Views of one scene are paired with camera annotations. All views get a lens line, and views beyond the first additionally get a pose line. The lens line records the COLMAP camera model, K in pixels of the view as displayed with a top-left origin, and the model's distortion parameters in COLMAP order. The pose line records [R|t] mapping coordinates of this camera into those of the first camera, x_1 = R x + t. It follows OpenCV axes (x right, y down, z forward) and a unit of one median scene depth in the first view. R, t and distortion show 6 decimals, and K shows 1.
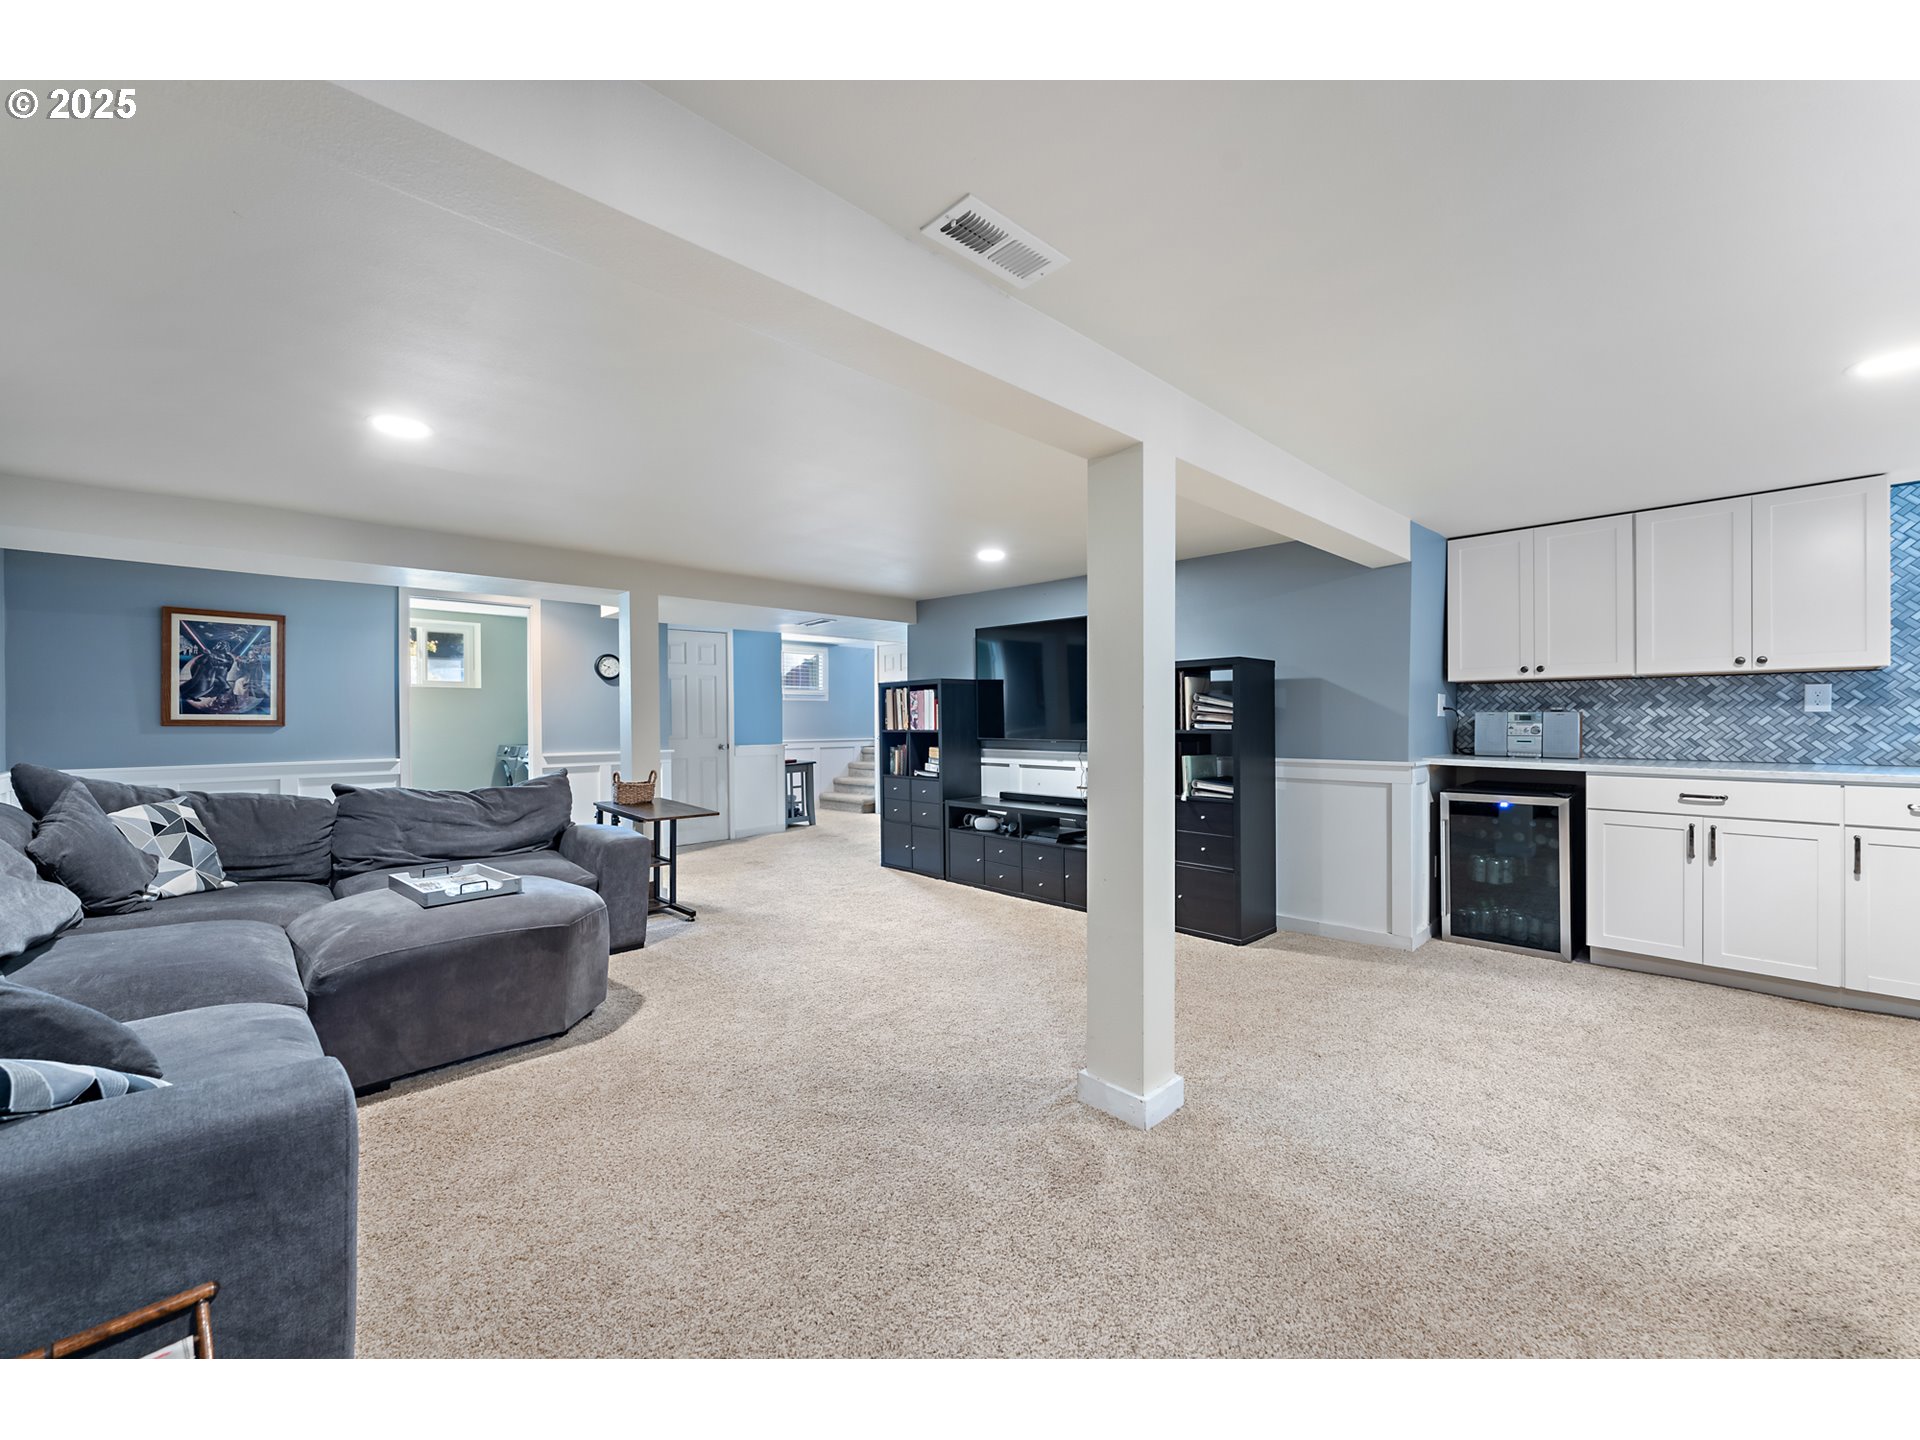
lens RADIAL K [[781.1, 0, 965.3], [0, 781.1, 725.4], [0, 0, 1]] dist [0.001008, 0.000169]
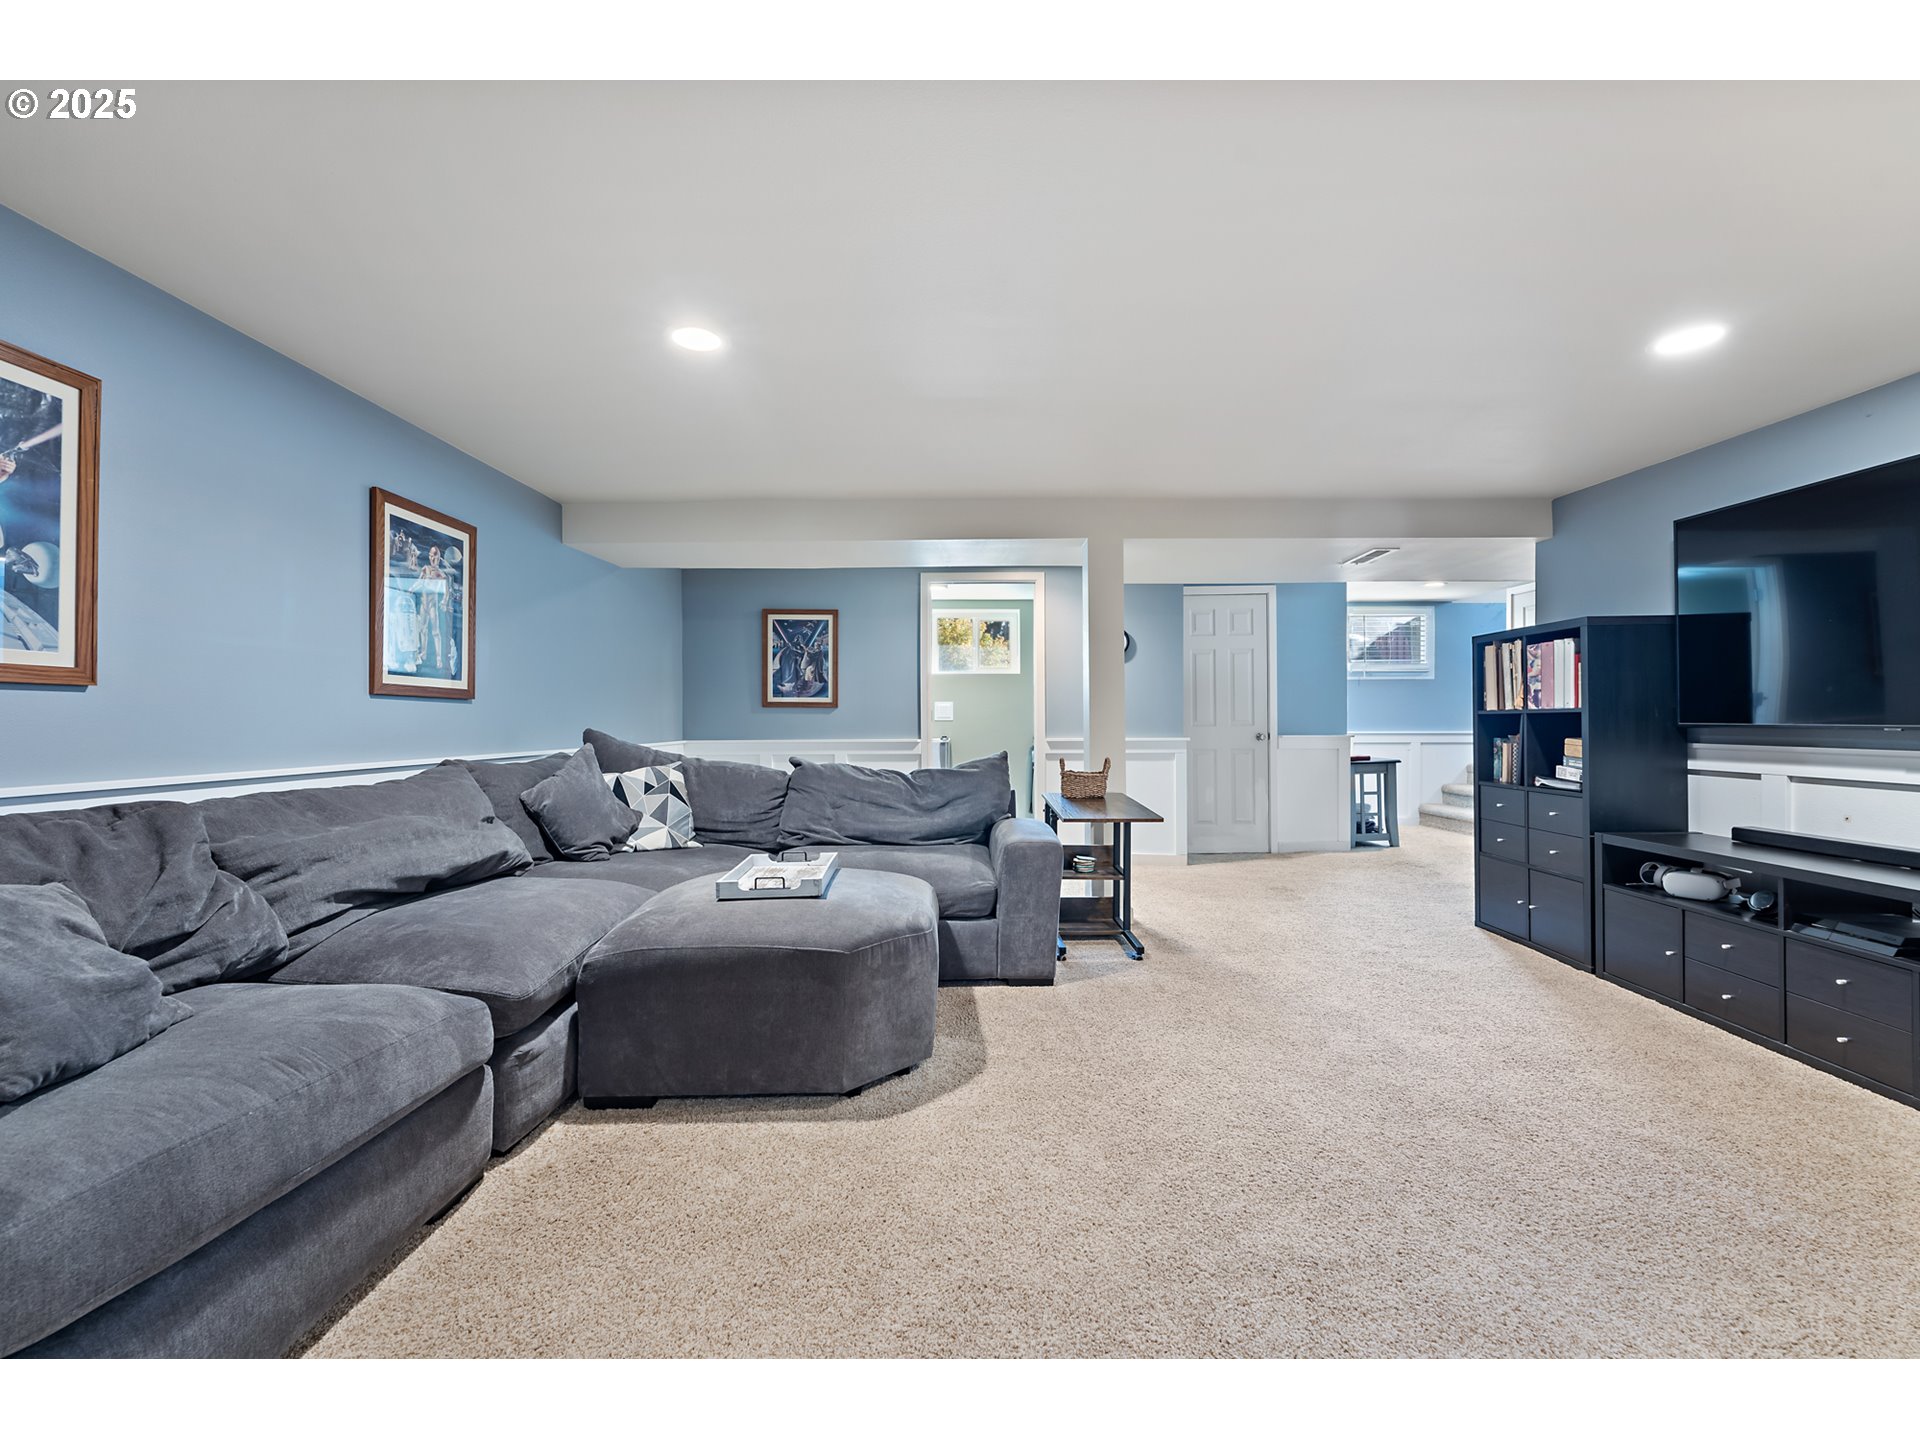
lens RADIAL K [[781.1, 0, 965.3], [0, 781.1, 725.4], [0, 0, 1]] dist [0.001008, 0.000169]
pose [[0.711032, 0.005804, -0.703136, 0.083691], [-0.004534, 0.999983, 0.003669, 0.033257], [0.703145, 0.000579, 0.711046, 0.498949]]
